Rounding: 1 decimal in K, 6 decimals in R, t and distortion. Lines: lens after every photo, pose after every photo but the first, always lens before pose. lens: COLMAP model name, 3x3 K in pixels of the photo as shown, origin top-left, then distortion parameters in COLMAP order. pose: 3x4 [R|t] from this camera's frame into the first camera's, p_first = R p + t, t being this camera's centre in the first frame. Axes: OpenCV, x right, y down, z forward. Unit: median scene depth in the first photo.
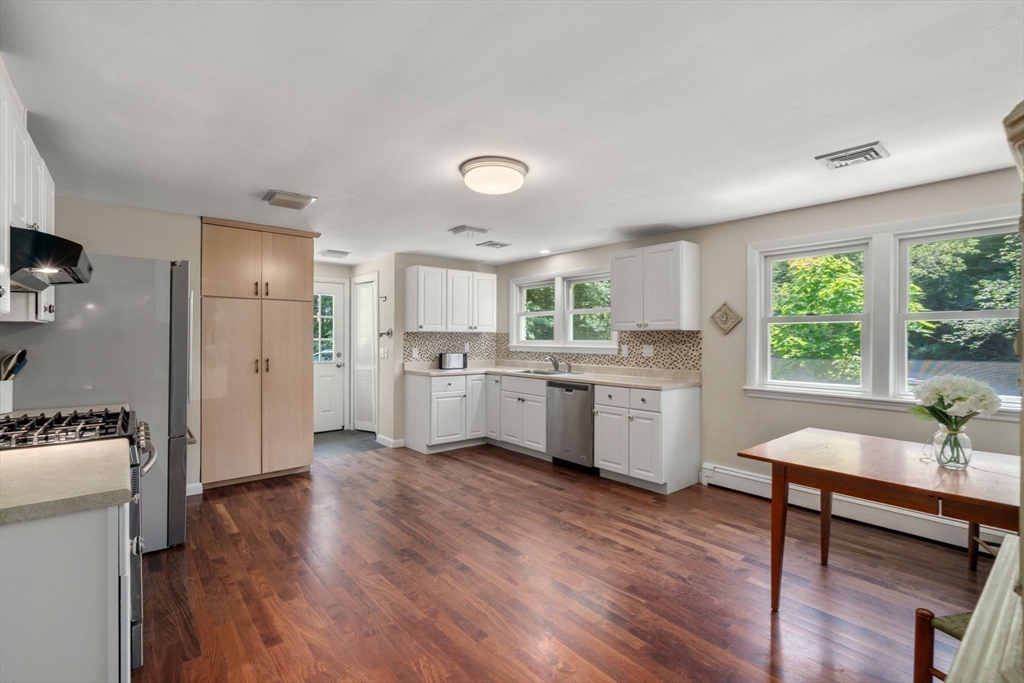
lens RADIAL K [[471.6, 0, 517.0], [0, 471.6, 343.8], [0, 0, 1]] dist [-0.003728, 0.002911]
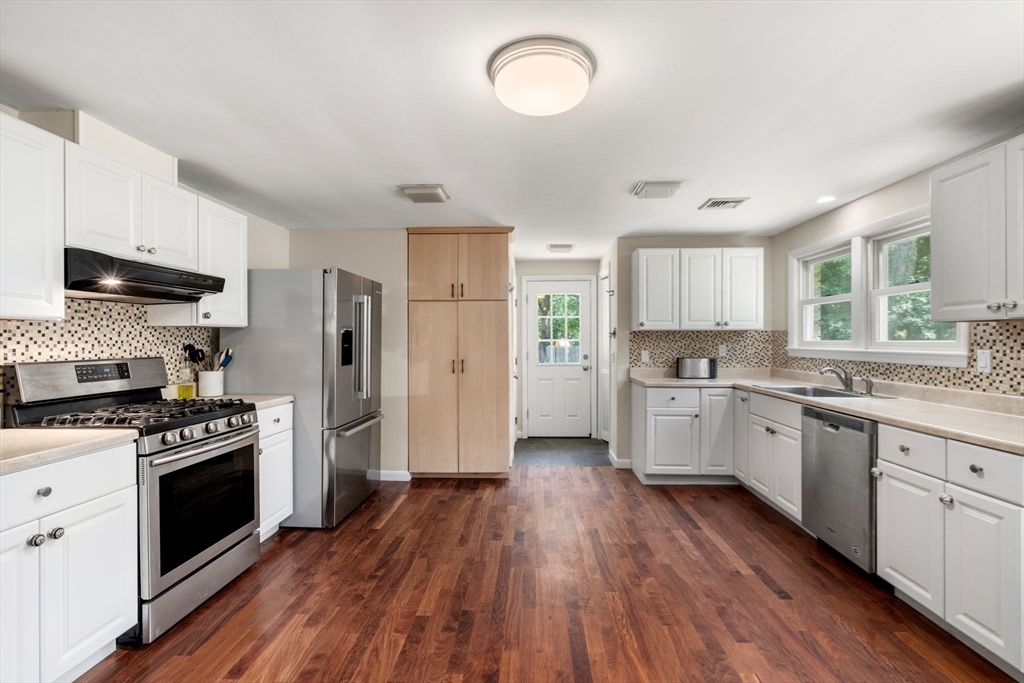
lens RADIAL K [[471.6, 0, 509.1], [0, 471.6, 344.1], [0, 0, 1]] dist [-0.003728, 0.002911]
pose [[0.734203, 0.002146, -0.678926, 0.219836], [-0.004551, 0.999988, -0.001761, 0.000251], [0.678914, 0.004383, 0.734204, 0.317354]]
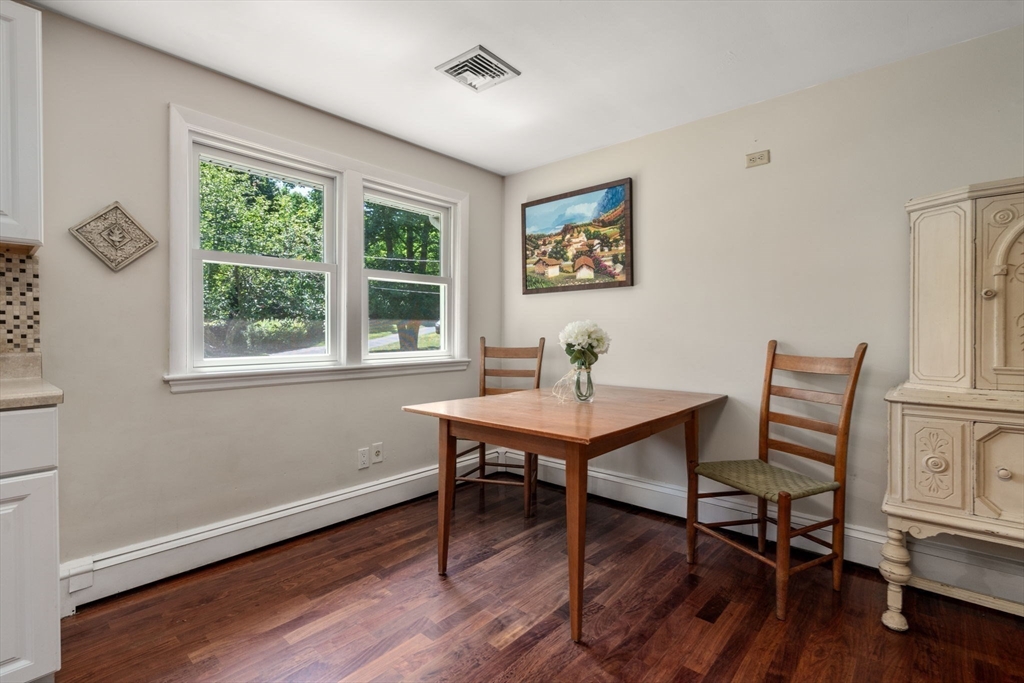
lens RADIAL K [[471.6, 0, 516.2], [0, 471.6, 335.7], [0, 0, 1]] dist [-0.003728, 0.002911]
pose [[-0.163514, -0.007299, 0.986514, -0.085678], [0.011902, 0.999885, 0.009370, 0.041873], [-0.986469, 0.013274, -0.163408, 0.627648]]
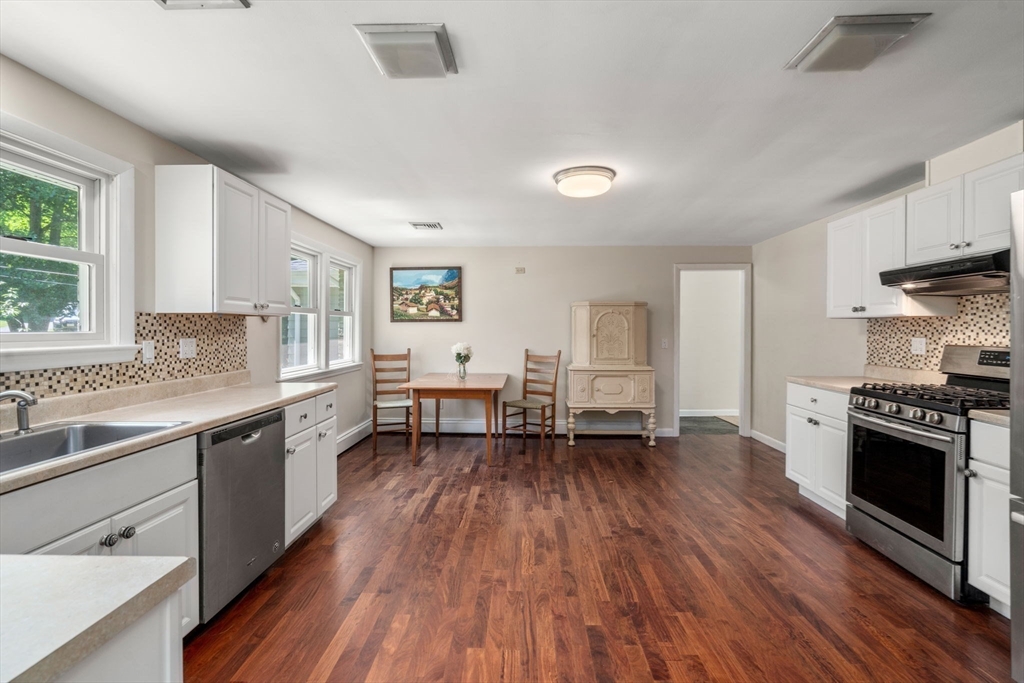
lens RADIAL K [[471.6, 0, 508.0], [0, 471.6, 331.7], [0, 0, 1]] dist [-0.003728, 0.002911]
pose [[-0.741995, -0.006998, 0.670369, -0.424474], [0.005920, 0.999838, 0.016990, -0.013441], [-0.670380, 0.016575, -0.741833, 1.235850]]
